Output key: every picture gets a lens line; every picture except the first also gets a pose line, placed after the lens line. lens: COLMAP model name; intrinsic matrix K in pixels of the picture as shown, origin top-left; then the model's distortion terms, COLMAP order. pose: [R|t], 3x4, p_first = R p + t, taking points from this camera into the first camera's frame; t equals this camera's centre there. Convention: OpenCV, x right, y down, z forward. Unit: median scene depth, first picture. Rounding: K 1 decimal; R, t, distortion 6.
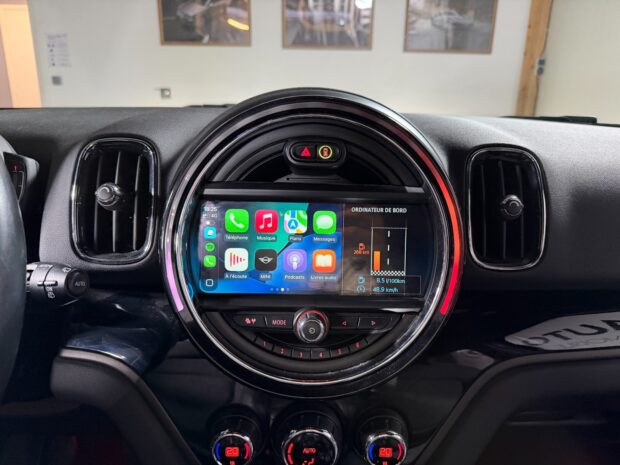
lens RADIAL K [[430.1, 0, 300.2], [0, 430.1, 260.3], [0, 0, 1]] dist [0.038479, -0.047979]
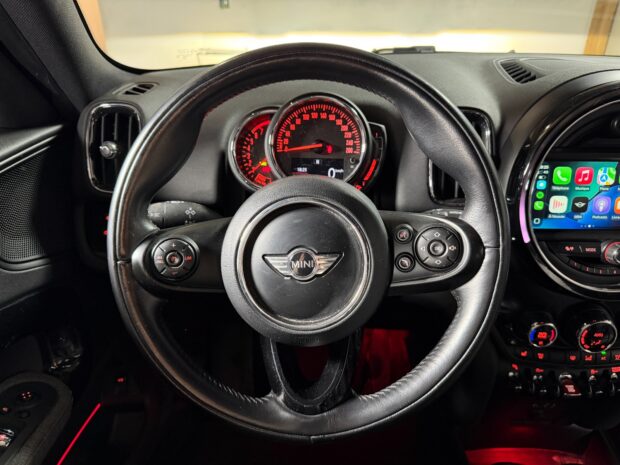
lens RADIAL K [[430.1, 0, 313.2], [0, 430.1, 243.4], [0, 0, 1]] dist [0.038479, -0.047979]
pose [[0.999703, -0.004810, -0.023882, -0.893809], [0.009654, 0.978278, 0.207074, -0.173009], [0.022367, -0.207243, 0.978034, -0.387066]]
